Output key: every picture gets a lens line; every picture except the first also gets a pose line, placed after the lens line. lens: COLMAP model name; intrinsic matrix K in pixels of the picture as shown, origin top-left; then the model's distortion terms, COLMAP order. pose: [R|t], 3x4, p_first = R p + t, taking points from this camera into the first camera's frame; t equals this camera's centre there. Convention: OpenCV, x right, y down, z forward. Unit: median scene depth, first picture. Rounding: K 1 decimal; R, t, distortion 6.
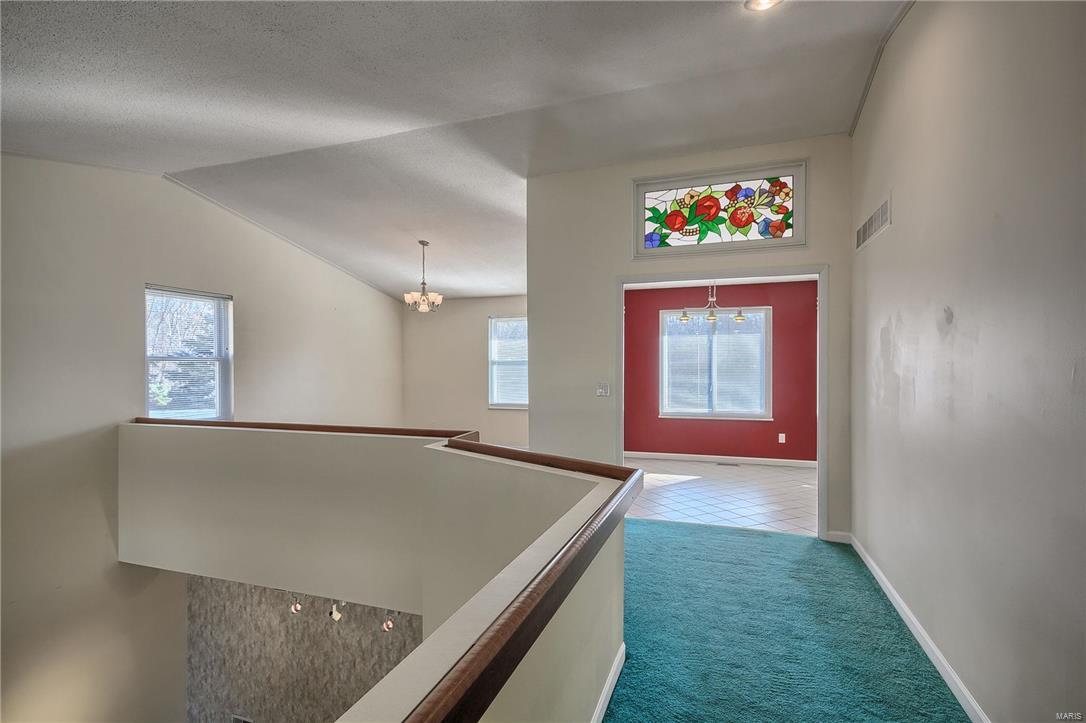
lens RADIAL K [[509.9, 0, 554.8], [0, 509.9, 373.4], [0, 0, 1]] dist [0.015175, -0.003465]
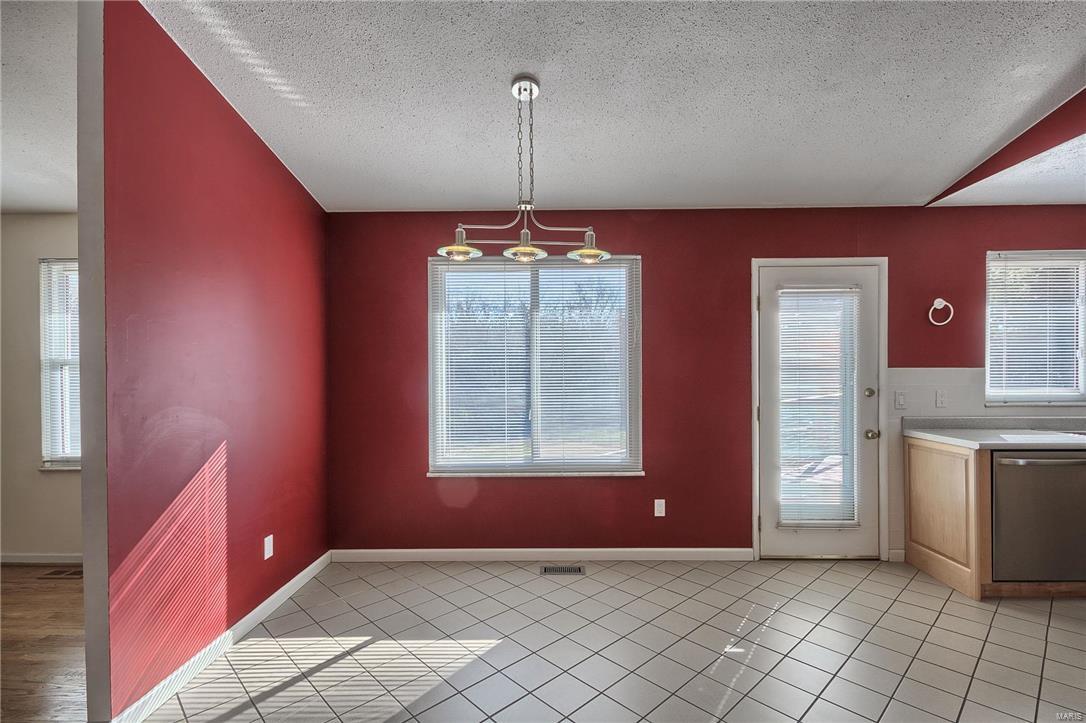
lens RADIAL K [[509.9, 0, 543.5], [0, 509.9, 369.8], [0, 0, 1]] dist [0.015175, -0.003465]
pose [[0.946408, -0.005245, 0.322932, 0.213321], [0.009320, 0.999895, -0.011073, -0.012725], [-0.322840, 0.013489, 0.946357, 0.705949]]
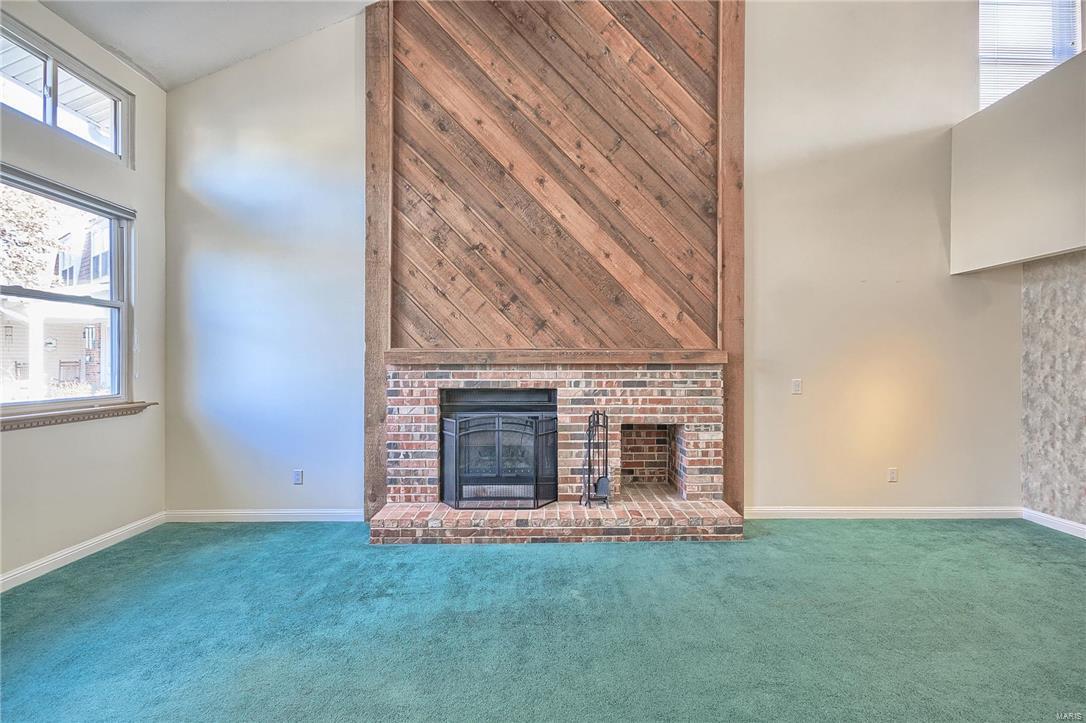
lens RADIAL K [[509.9, 0, 555.4], [0, 509.9, 364.4], [0, 0, 1]] dist [0.015175, -0.003465]
pose [[0.351536, 0.002344, -0.936171, -0.210616], [-0.013522, 0.999905, -0.002574, 0.488382], [0.936077, 0.013564, 0.351534, 0.012799]]
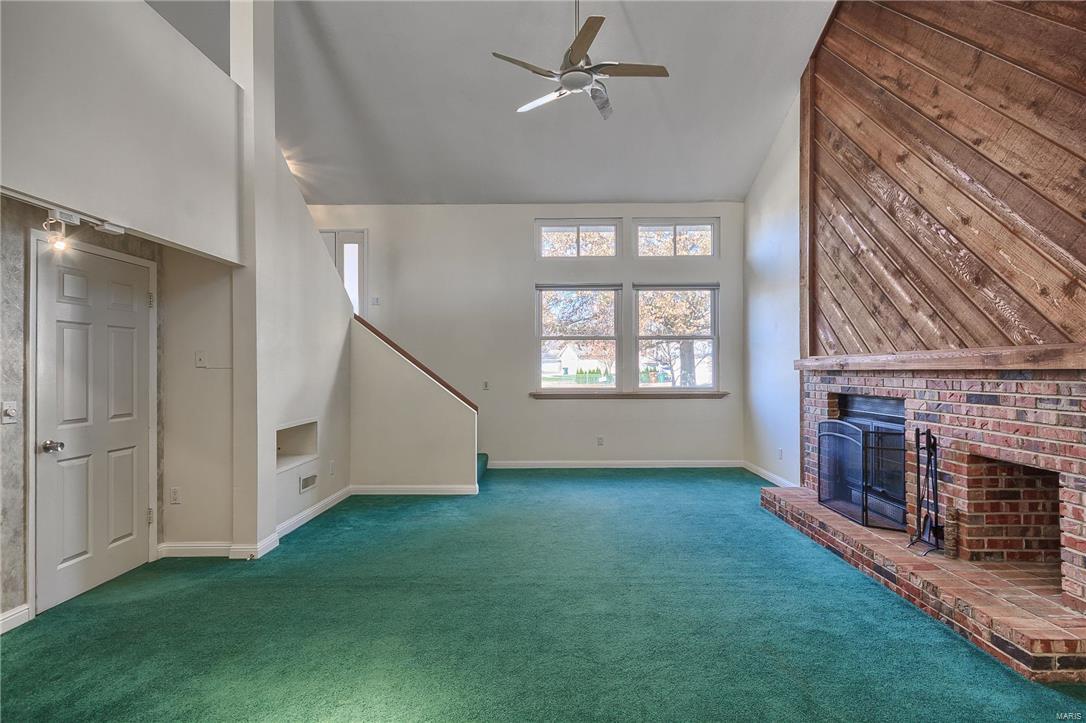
lens RADIAL K [[509.9, 0, 546.8], [0, 509.9, 363.7], [0, 0, 1]] dist [0.015175, -0.003465]
pose [[-0.946757, 0.005613, -0.321899, -0.290086], [0.004889, 0.999983, 0.003057, 0.472885], [0.321911, 0.001321, -0.946769, 0.791390]]
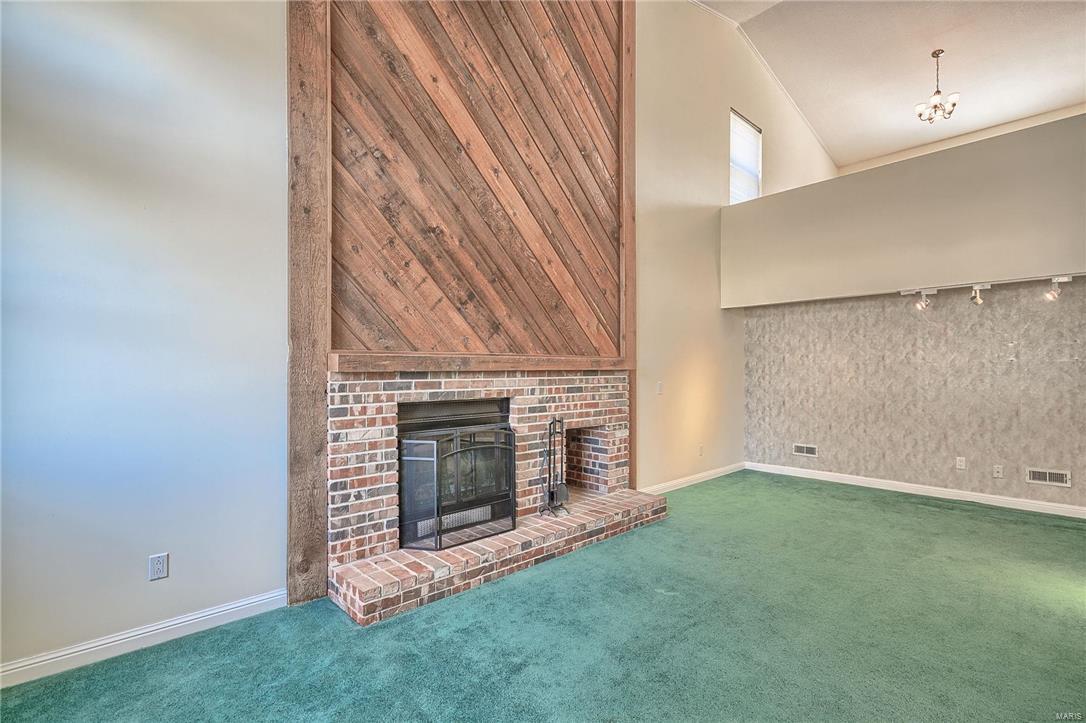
lens RADIAL K [[509.9, 0, 561.0], [0, 509.9, 365.0], [0, 0, 1]] dist [0.015175, -0.003465]
pose [[0.894440, 0.000255, -0.447188, -0.567173], [-0.008032, 0.999848, -0.015495, 0.488256], [0.447116, 0.017451, 0.894306, -0.345632]]
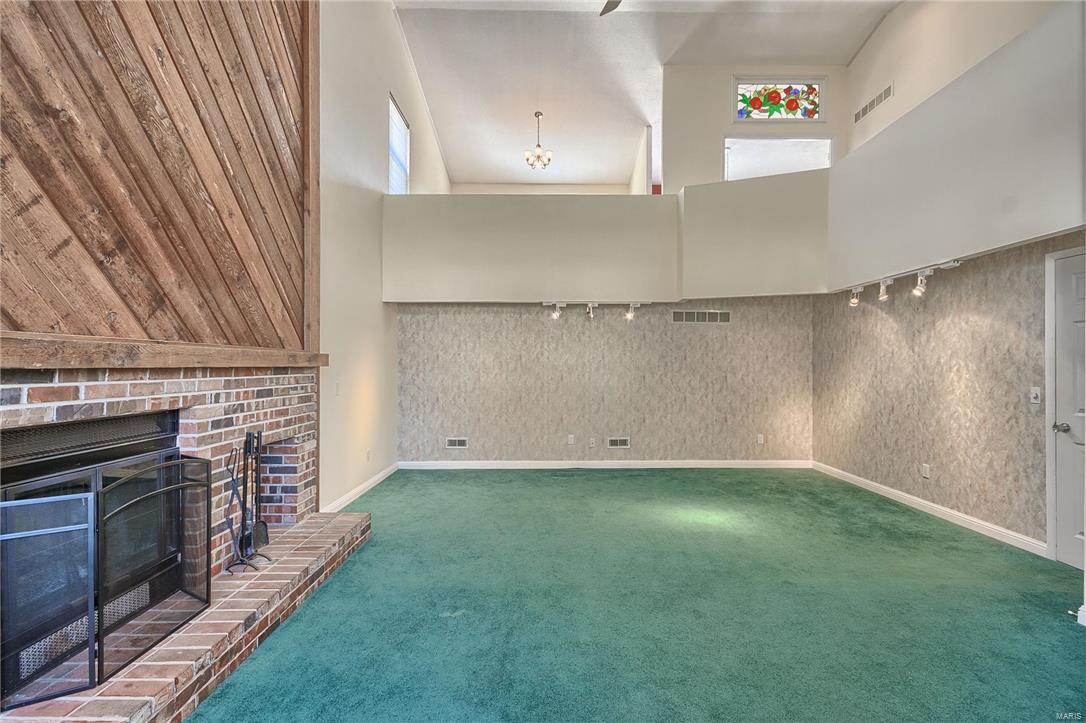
lens RADIAL K [[509.9, 0, 548.7], [0, 509.9, 365.7], [0, 0, 1]] dist [0.015175, -0.003465]
pose [[0.940947, 0.005579, 0.338508, -0.806686], [-0.000888, 0.999901, -0.014012, 0.490235], [-0.338553, 0.012884, 0.940859, -0.294445]]
